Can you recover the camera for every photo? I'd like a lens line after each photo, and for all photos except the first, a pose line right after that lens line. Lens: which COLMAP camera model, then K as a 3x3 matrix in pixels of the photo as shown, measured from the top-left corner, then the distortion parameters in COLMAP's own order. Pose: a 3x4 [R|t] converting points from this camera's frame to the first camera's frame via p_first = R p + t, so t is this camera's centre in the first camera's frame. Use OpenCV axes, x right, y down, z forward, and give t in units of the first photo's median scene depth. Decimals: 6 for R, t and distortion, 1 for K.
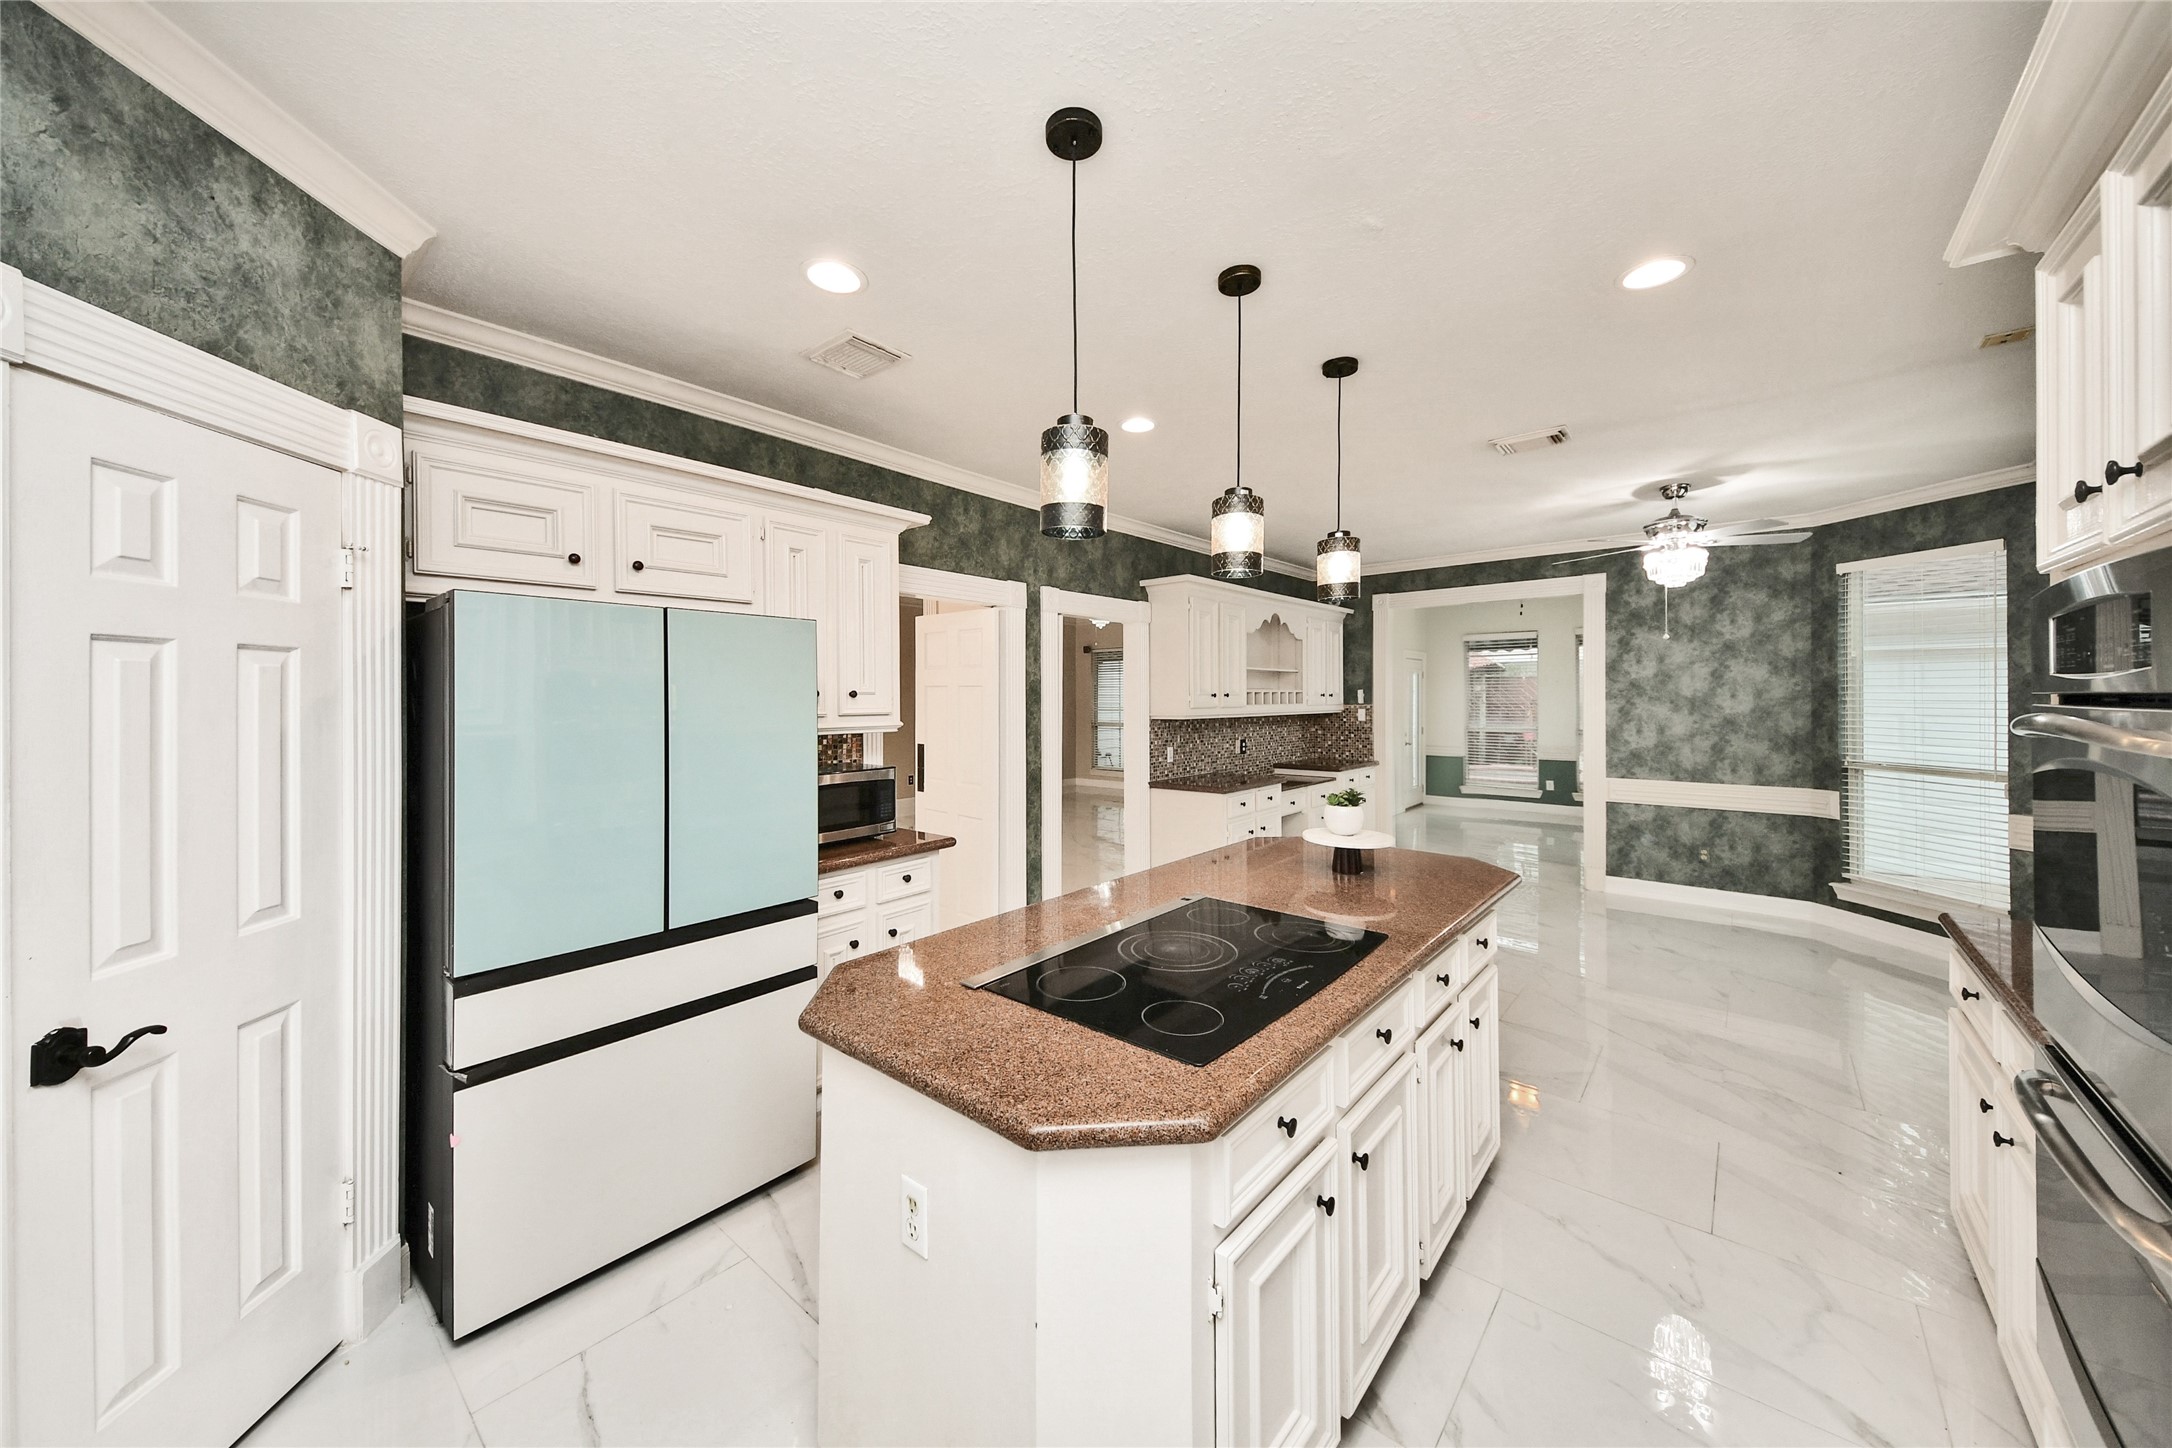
lens RADIAL K [[789.4, 0, 1026.4], [0, 789.4, 695.6], [0, 0, 1]] dist [-0.006865, -0.000468]
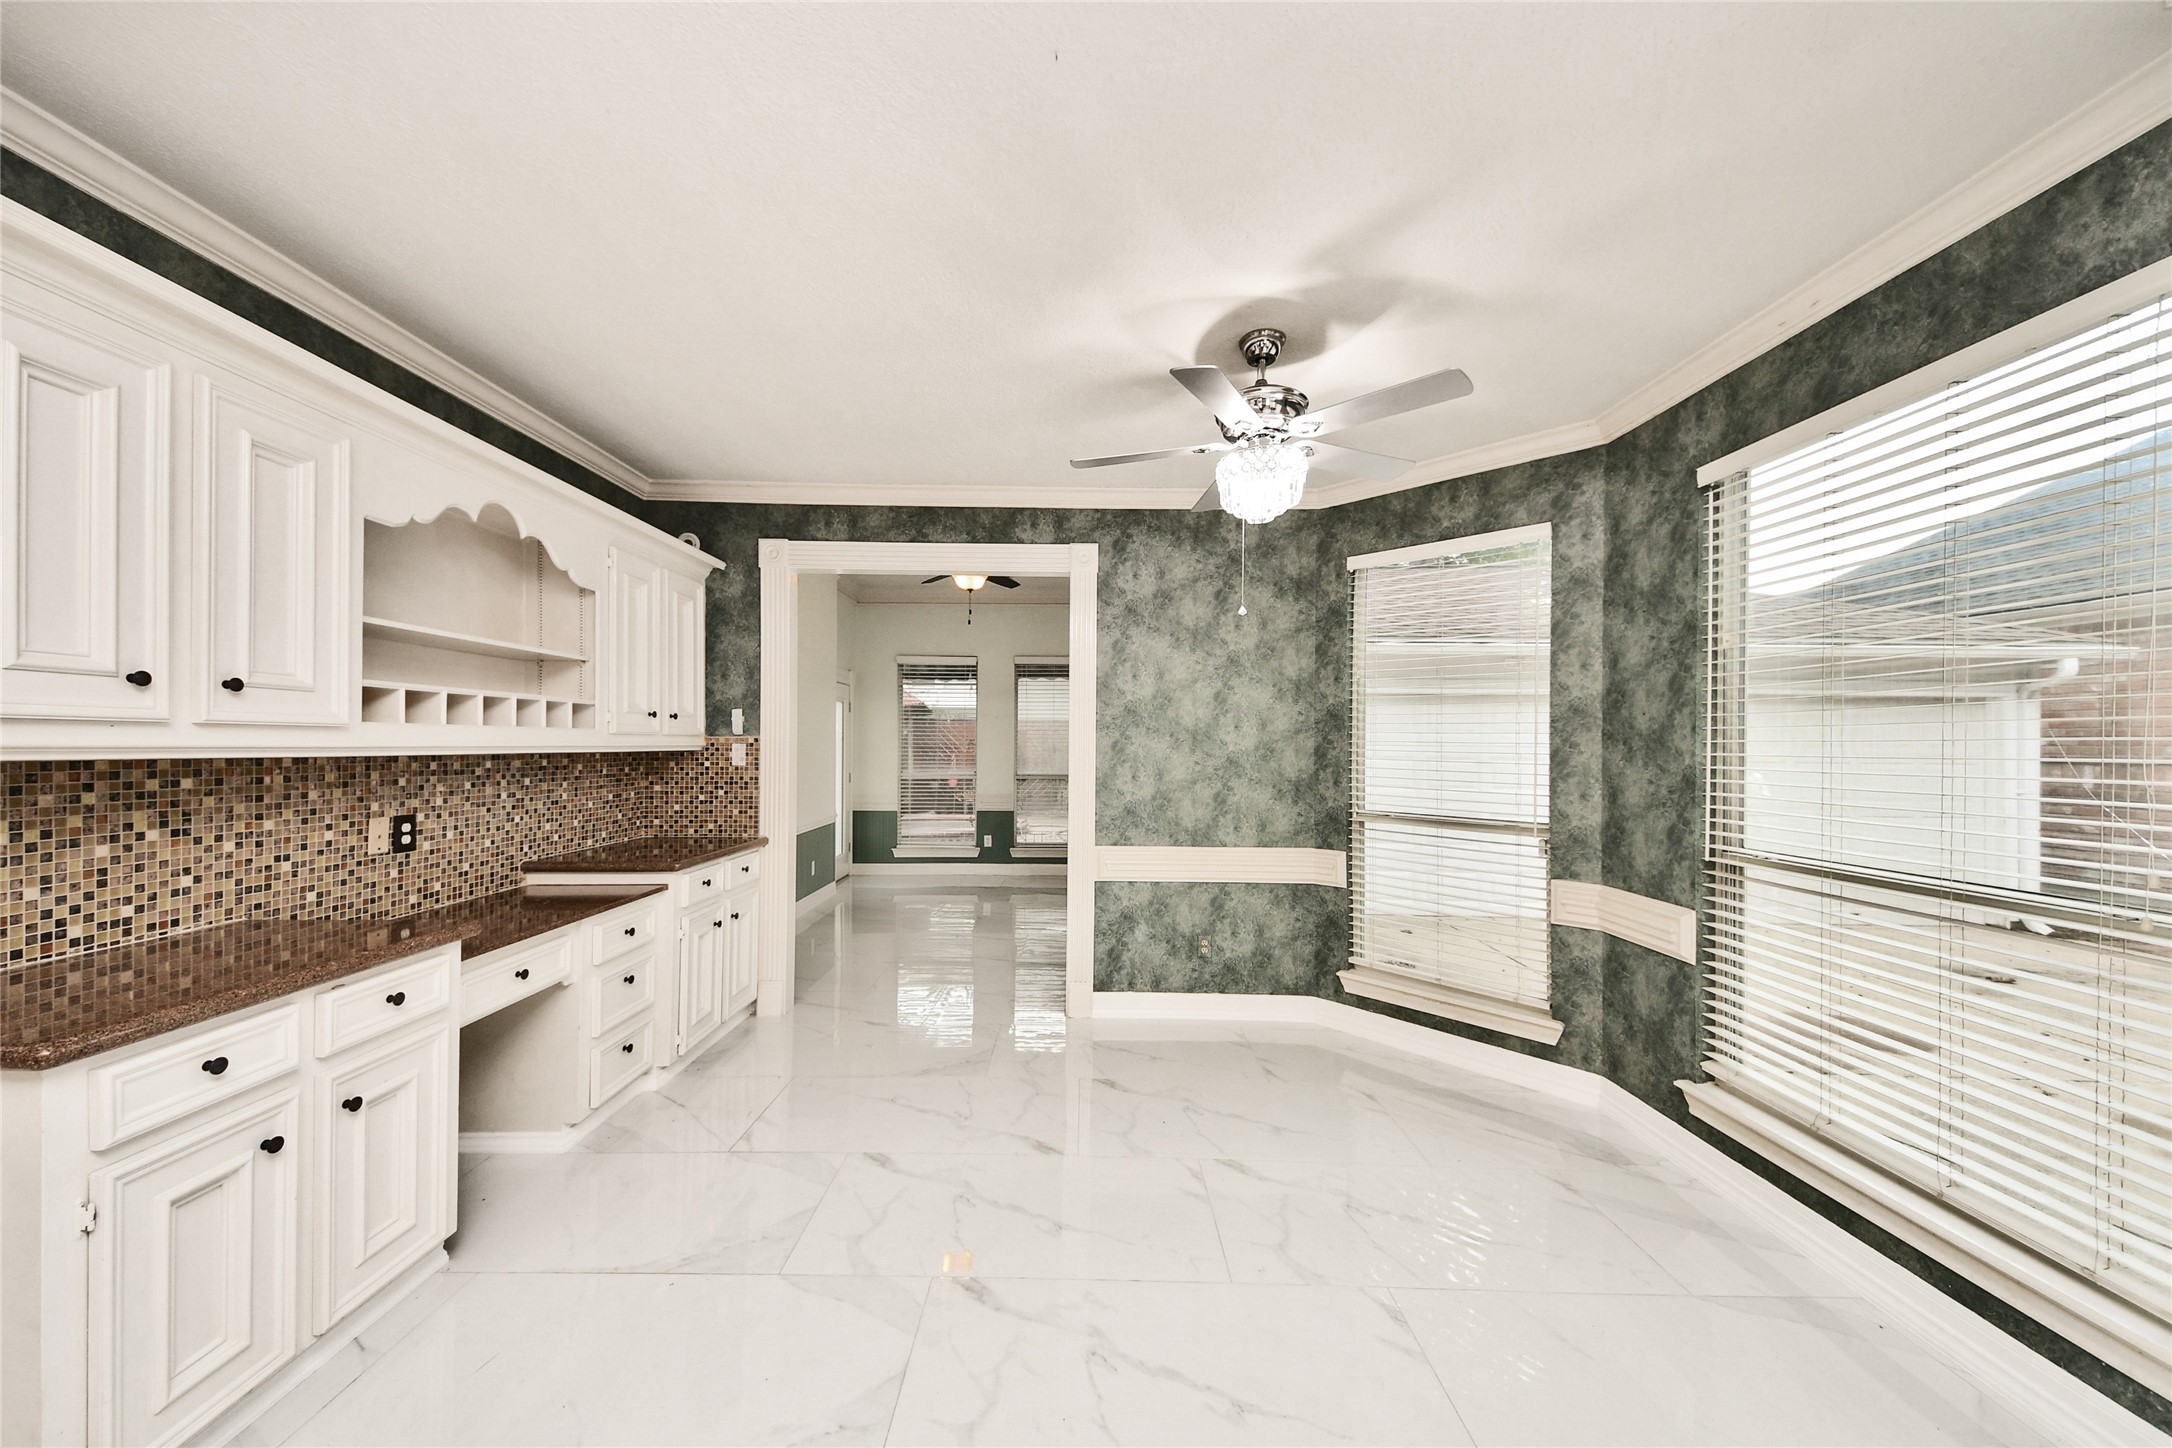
lens RADIAL K [[789.4, 0, 1089.5], [0, 789.4, 740.9], [0, 0, 1]] dist [-0.006865, -0.000468]
pose [[0.727896, 0.013150, 0.685562, 0.283073], [-0.013031, 0.999901, -0.005344, 0.018508], [-0.685564, -0.005044, 0.727995, 0.539124]]
